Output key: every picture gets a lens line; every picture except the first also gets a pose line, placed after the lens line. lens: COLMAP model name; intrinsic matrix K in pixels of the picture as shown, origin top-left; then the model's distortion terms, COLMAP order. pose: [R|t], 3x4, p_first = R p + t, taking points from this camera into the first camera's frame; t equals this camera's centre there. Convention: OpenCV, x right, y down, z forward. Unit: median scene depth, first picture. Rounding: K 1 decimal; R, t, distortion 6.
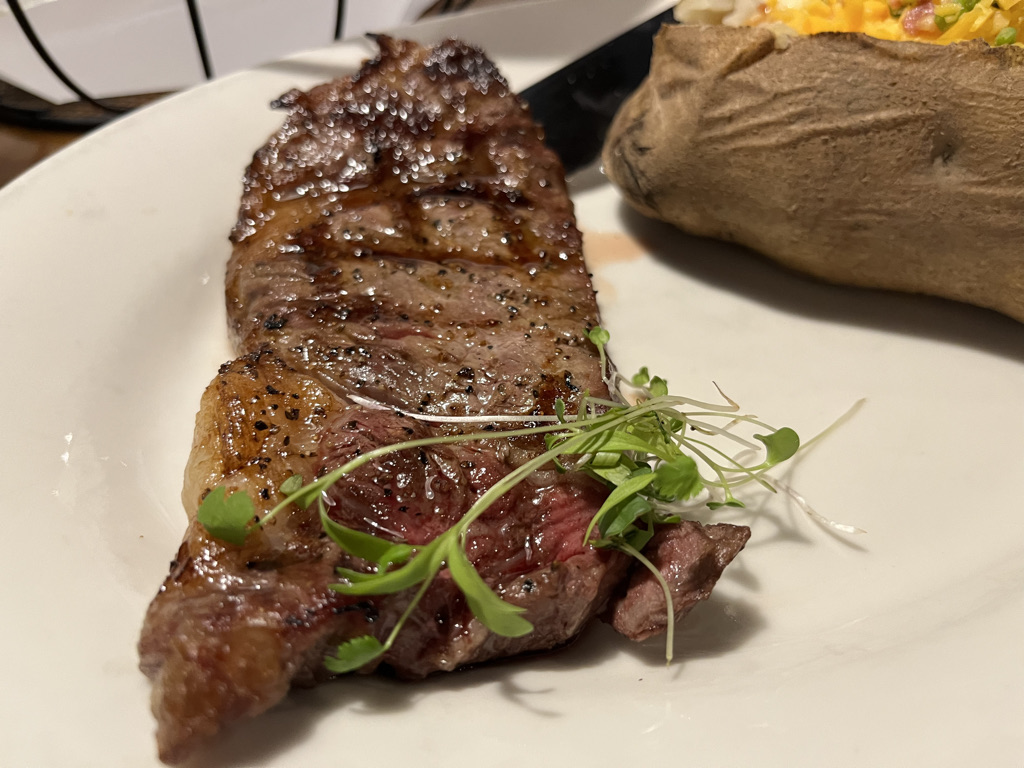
lens RADIAL K [[801.6, 0, 475.4], [0, 801.6, 384.1], [0, 0, 1]] dist [0.076743, -0.127622]
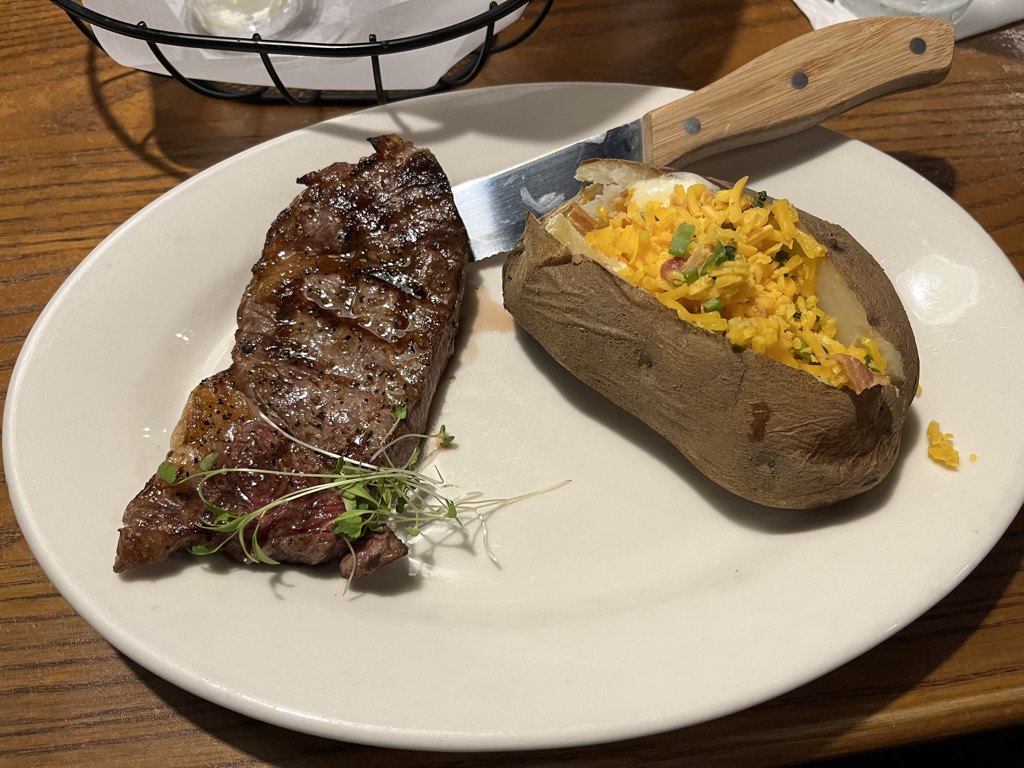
lens RADIAL K [[801.6, 0, 475.4], [0, 801.6, 384.1], [0, 0, 1]] dist [0.076743, -0.127622]
pose [[0.931124, 0.301244, -0.205573, 0.605533], [-0.221294, 0.914724, 0.338095, -0.702652], [0.289892, -0.269316, 0.918385, -0.524380]]
